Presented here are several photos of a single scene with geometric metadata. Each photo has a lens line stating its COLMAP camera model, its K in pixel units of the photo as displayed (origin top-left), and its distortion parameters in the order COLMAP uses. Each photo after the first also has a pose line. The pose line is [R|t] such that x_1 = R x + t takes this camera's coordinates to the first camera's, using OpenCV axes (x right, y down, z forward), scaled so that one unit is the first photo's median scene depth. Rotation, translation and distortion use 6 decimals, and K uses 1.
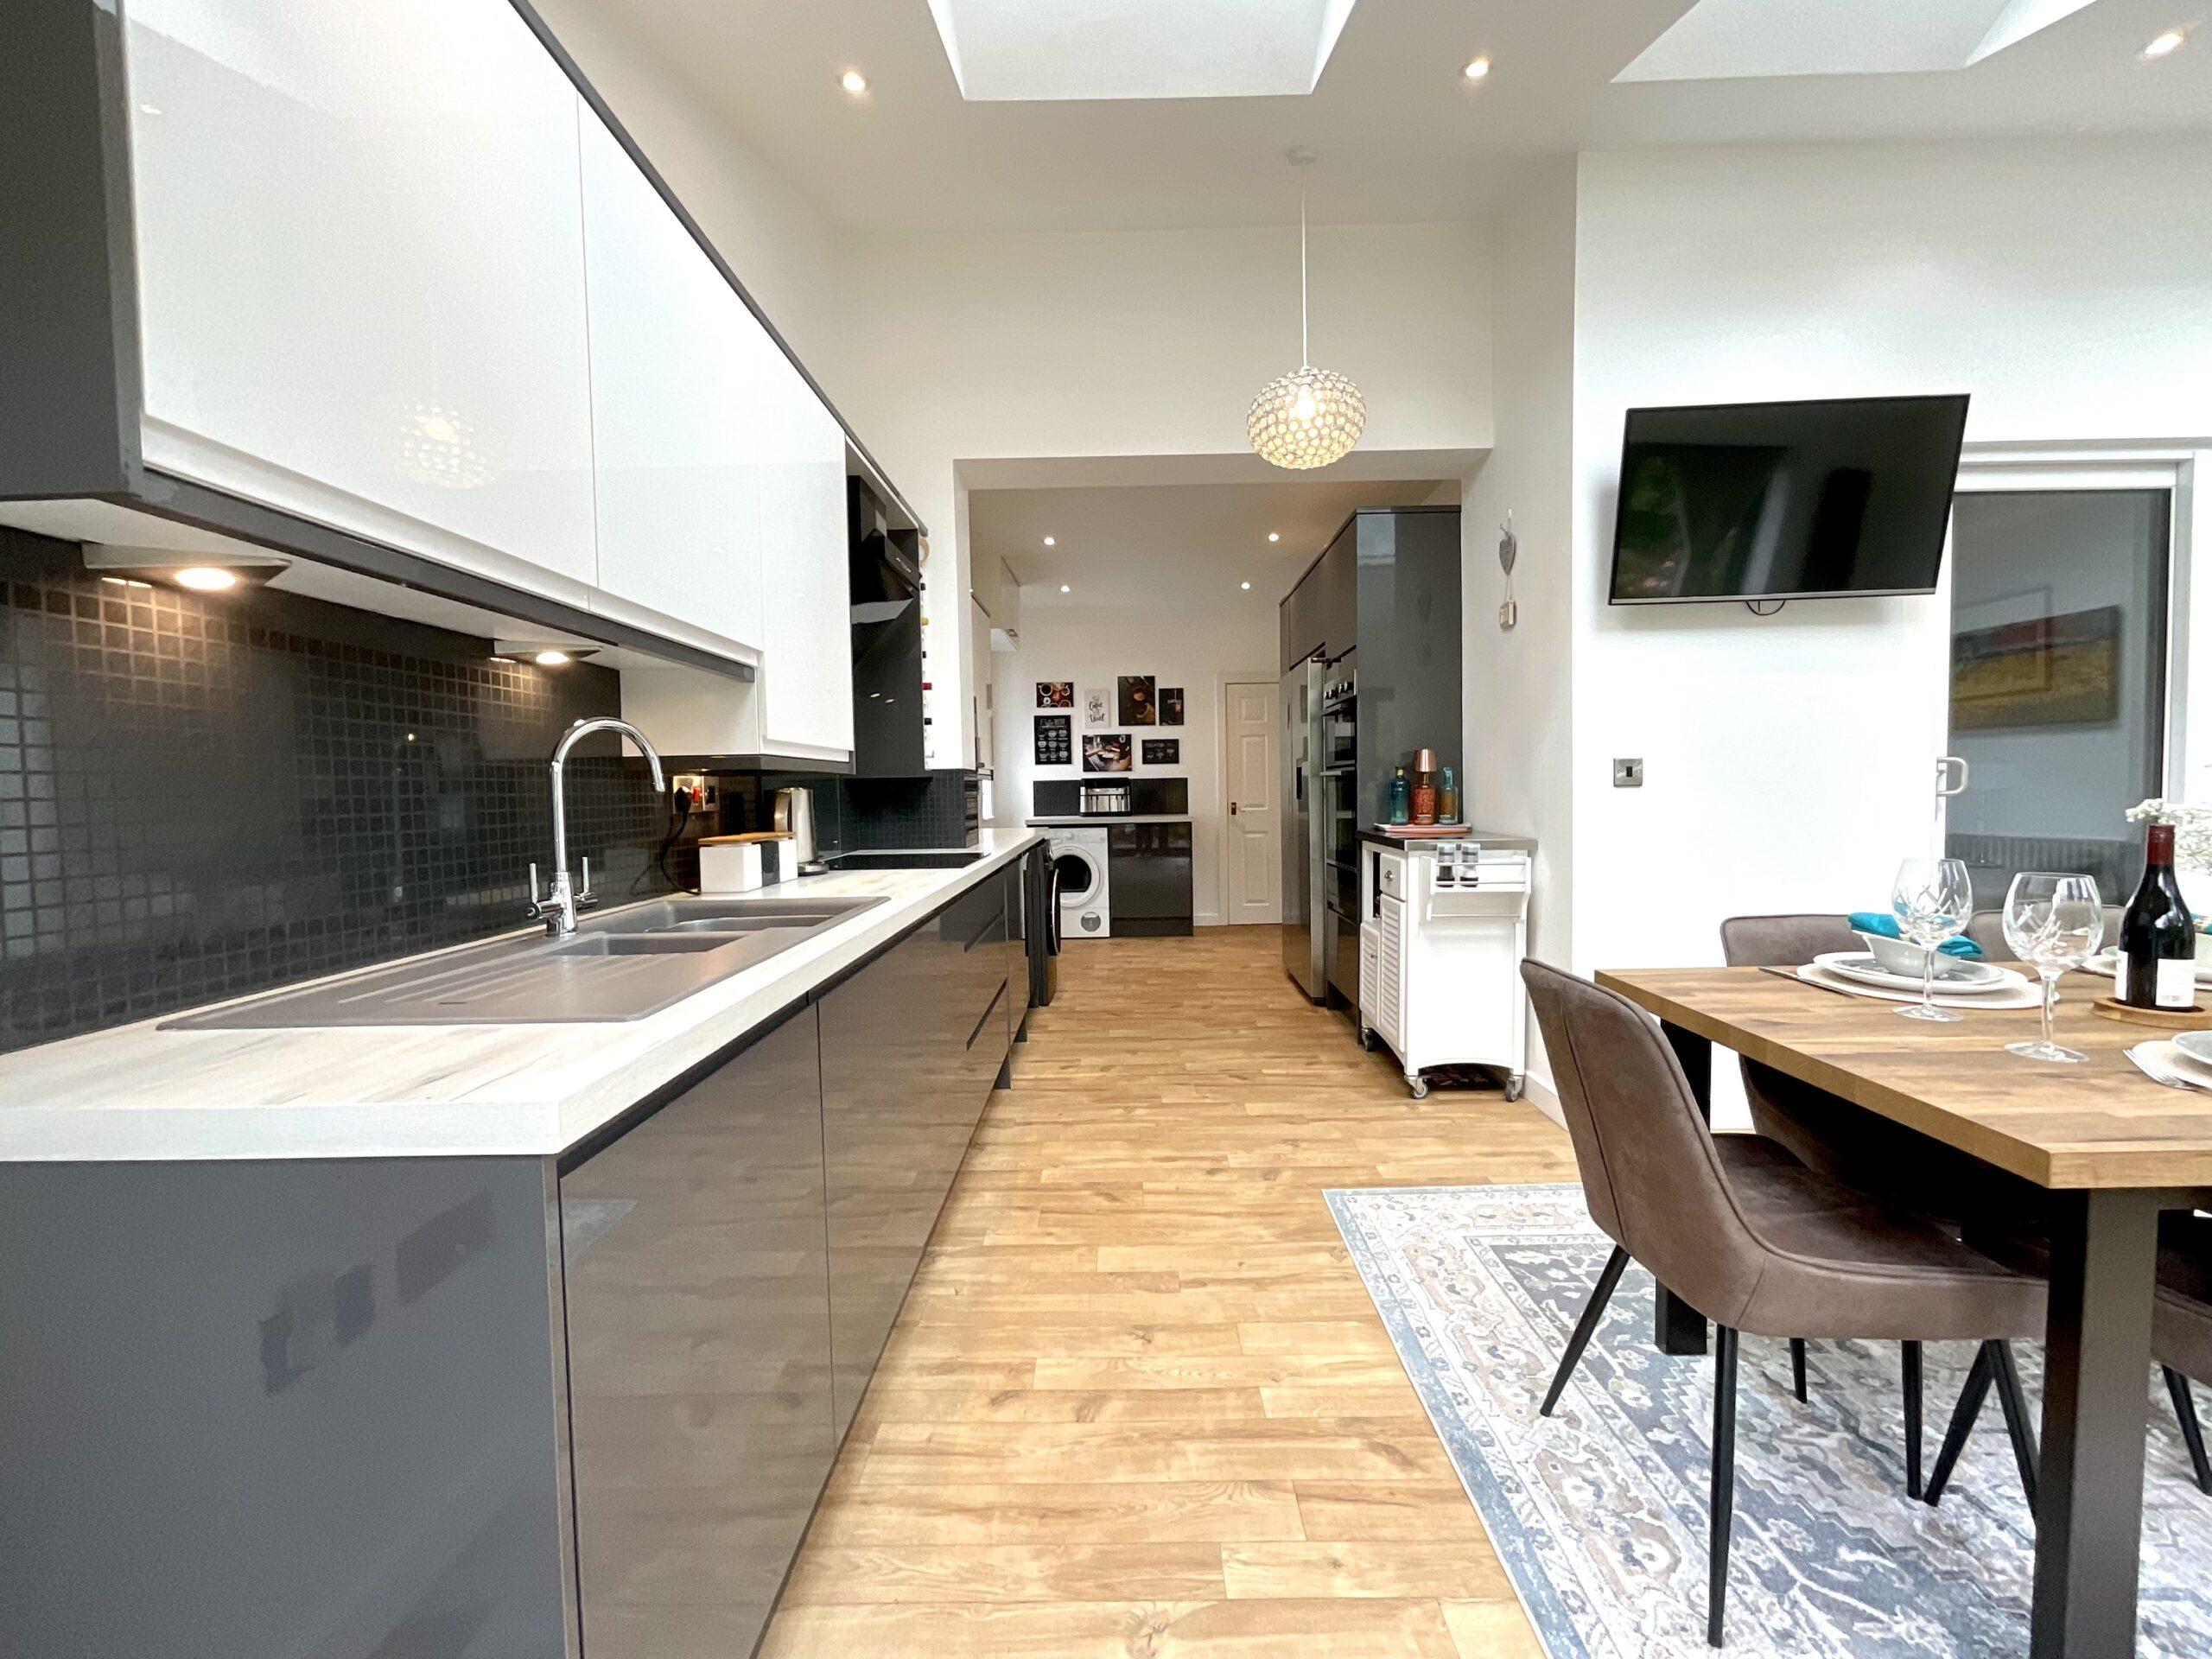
lens RADIAL K [[898.9, 0, 1103.3], [0, 898.9, 825.7], [0, 0, 1]] dist [0.002034, -0.002048]
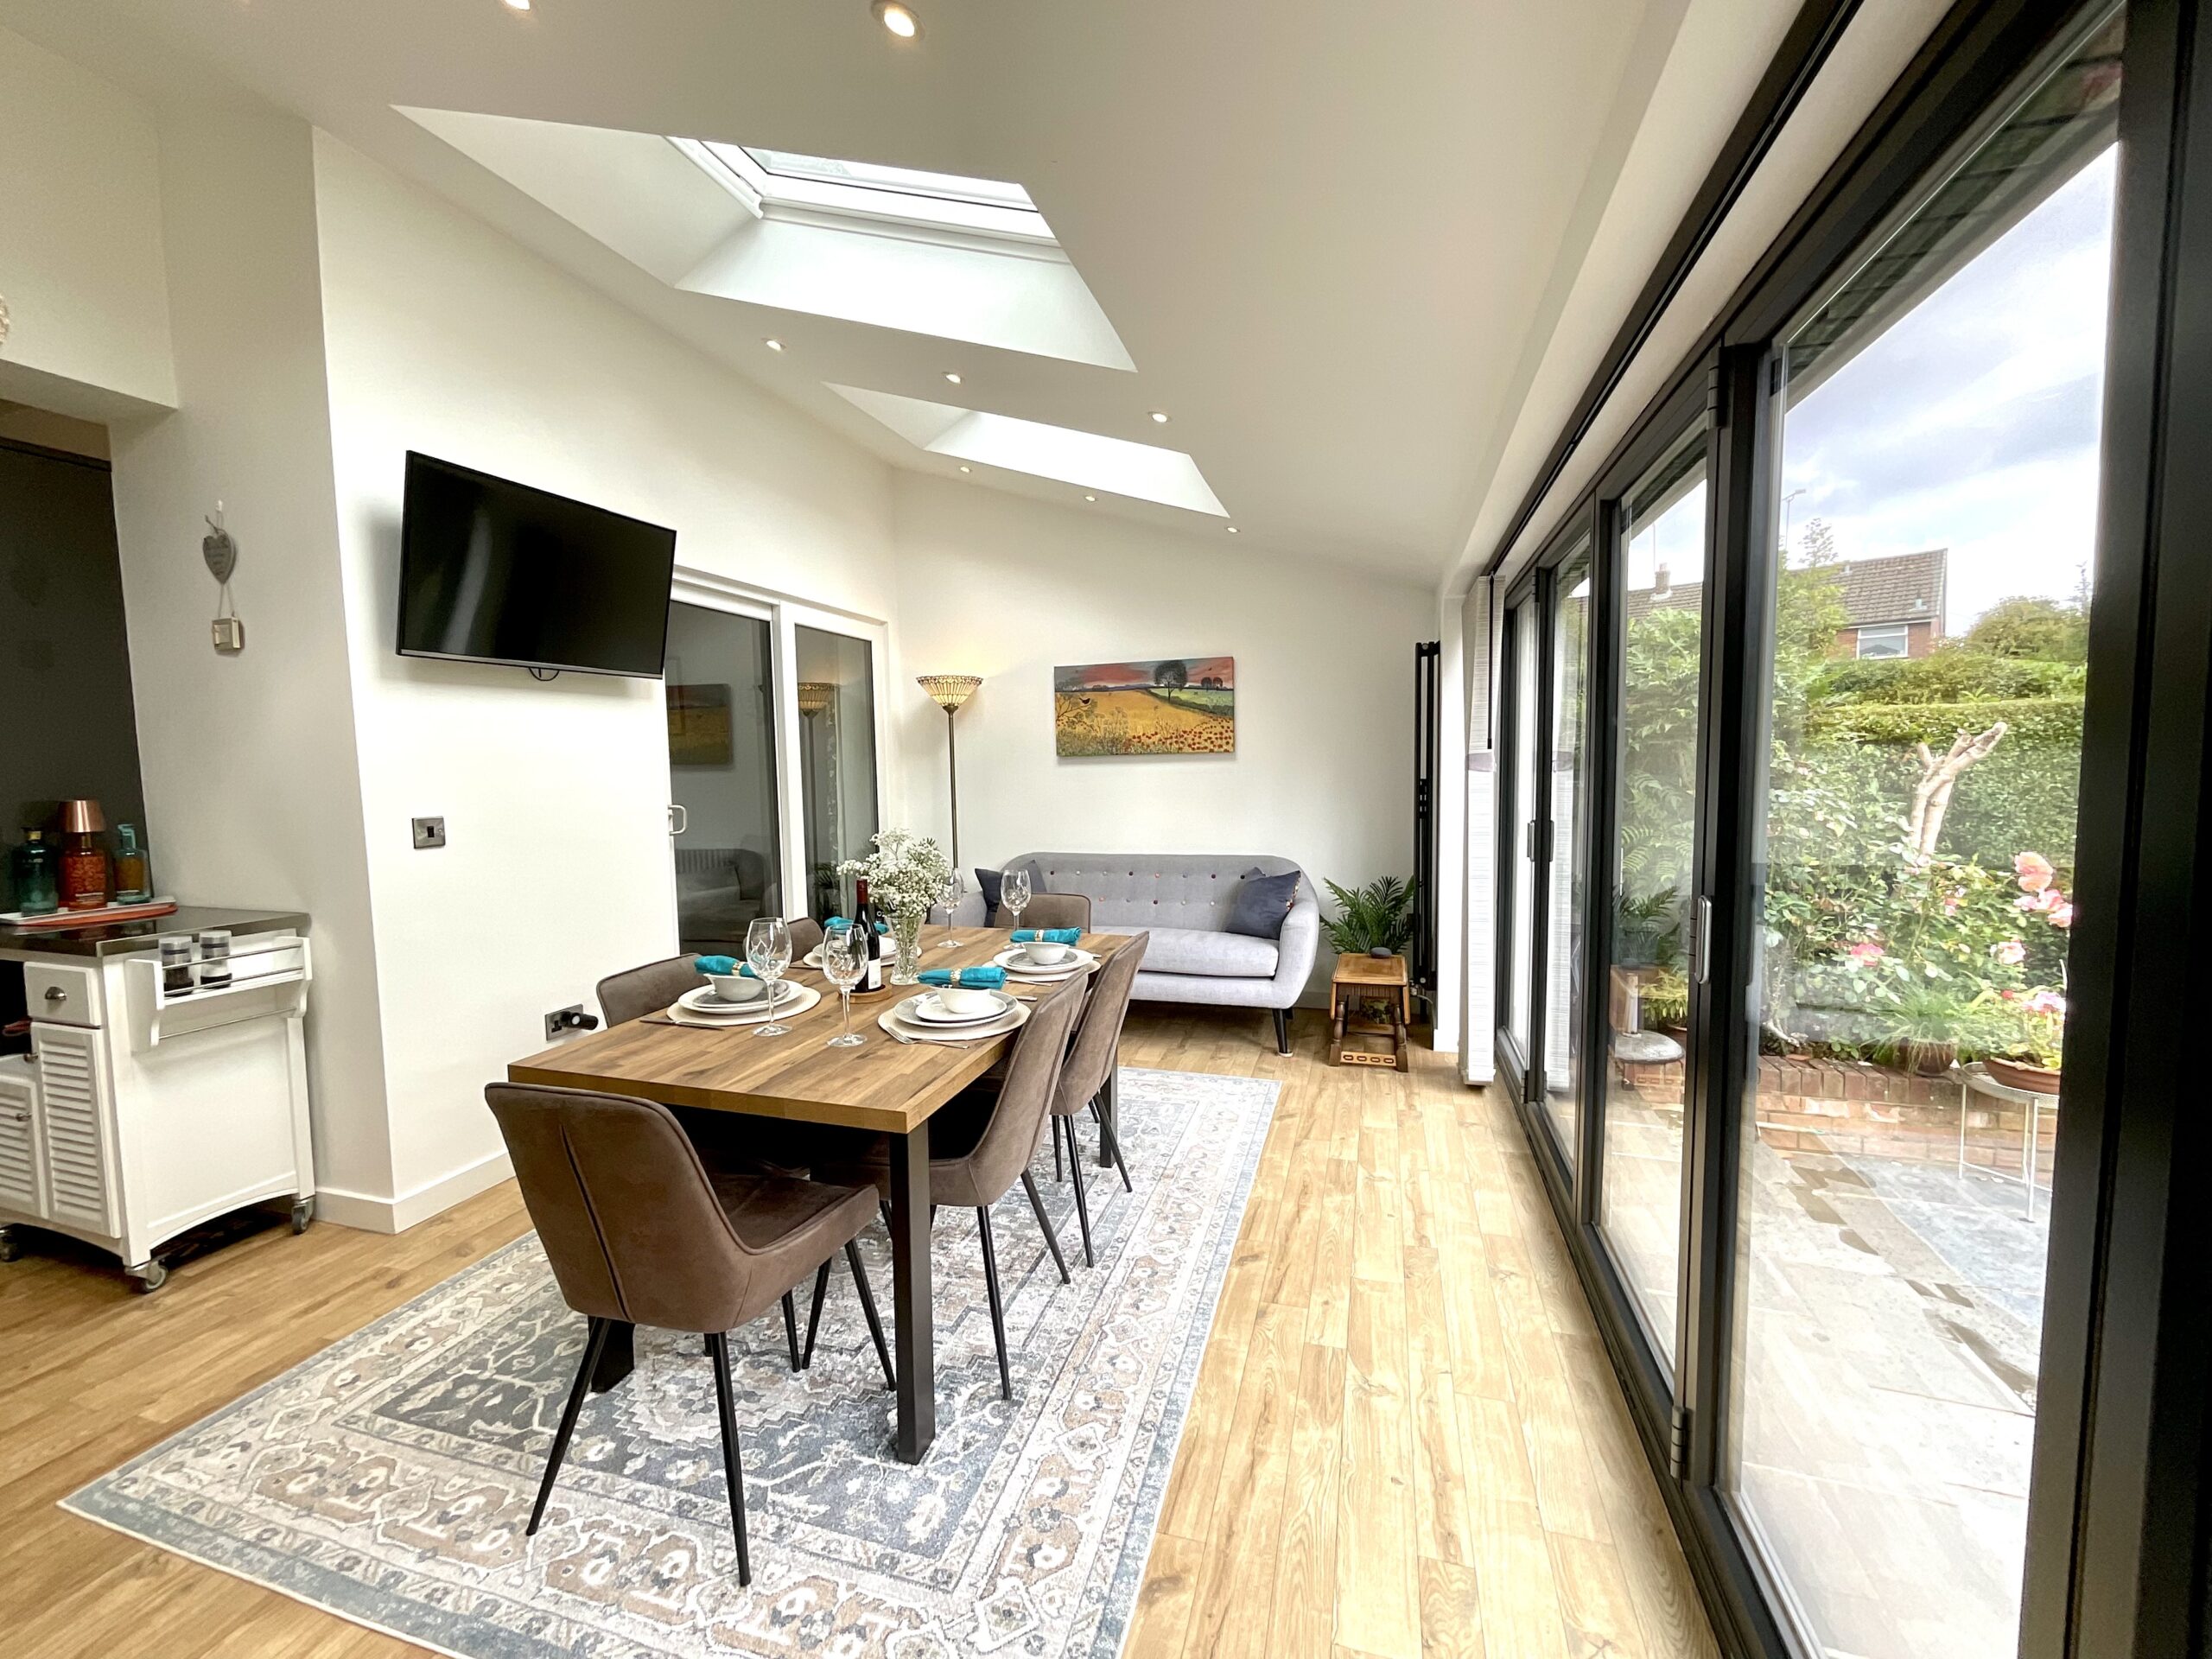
lens RADIAL K [[898.9, 0, 1114.3], [0, 898.9, 827.9], [0, 0, 1]] dist [0.002034, -0.002048]
pose [[0.267166, -0.060785, 0.961731, -0.121849], [0.052942, 0.997427, 0.048334, -0.065619], [-0.962195, 0.038002, 0.269697, 0.046598]]
